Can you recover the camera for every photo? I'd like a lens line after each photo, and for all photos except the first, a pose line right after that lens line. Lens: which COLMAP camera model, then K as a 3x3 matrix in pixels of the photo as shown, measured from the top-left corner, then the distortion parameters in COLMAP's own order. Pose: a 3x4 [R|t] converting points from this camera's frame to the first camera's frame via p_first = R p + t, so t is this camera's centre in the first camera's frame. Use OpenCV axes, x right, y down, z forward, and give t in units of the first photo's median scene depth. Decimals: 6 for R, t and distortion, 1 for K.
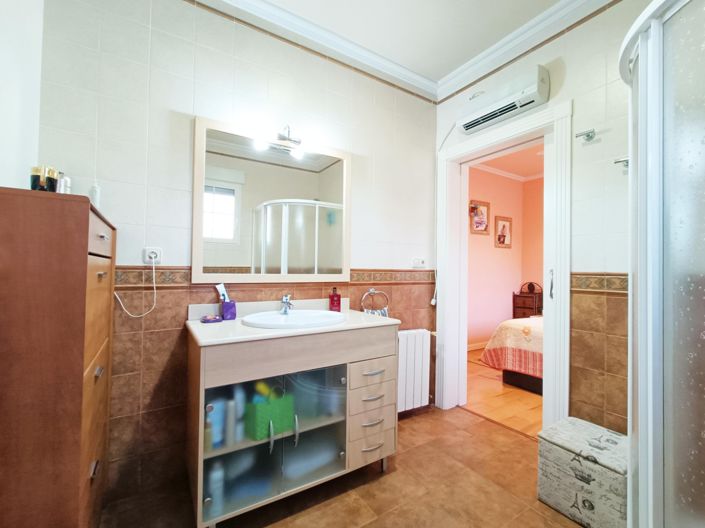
lens RADIAL K [[316.2, 0, 352.2], [0, 316.2, 264.2], [0, 0, 1]] dist [0.004394, 0.000402]
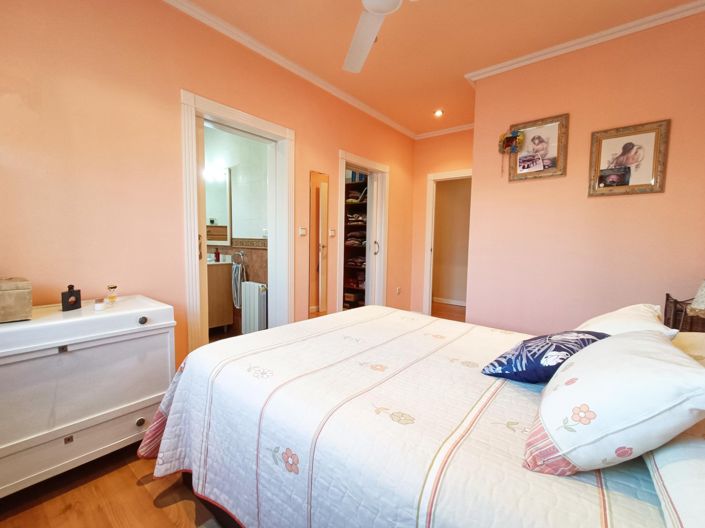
lens RADIAL K [[316.2, 0, 351.9], [0, 316.2, 264.8], [0, 0, 1]] dist [0.004394, 0.000402]
pose [[0.328692, 0.073816, -0.941548, 0.822399], [0.001291, 0.996905, 0.078607, 0.011975], [0.944436, -0.027053, 0.327580, 0.495350]]
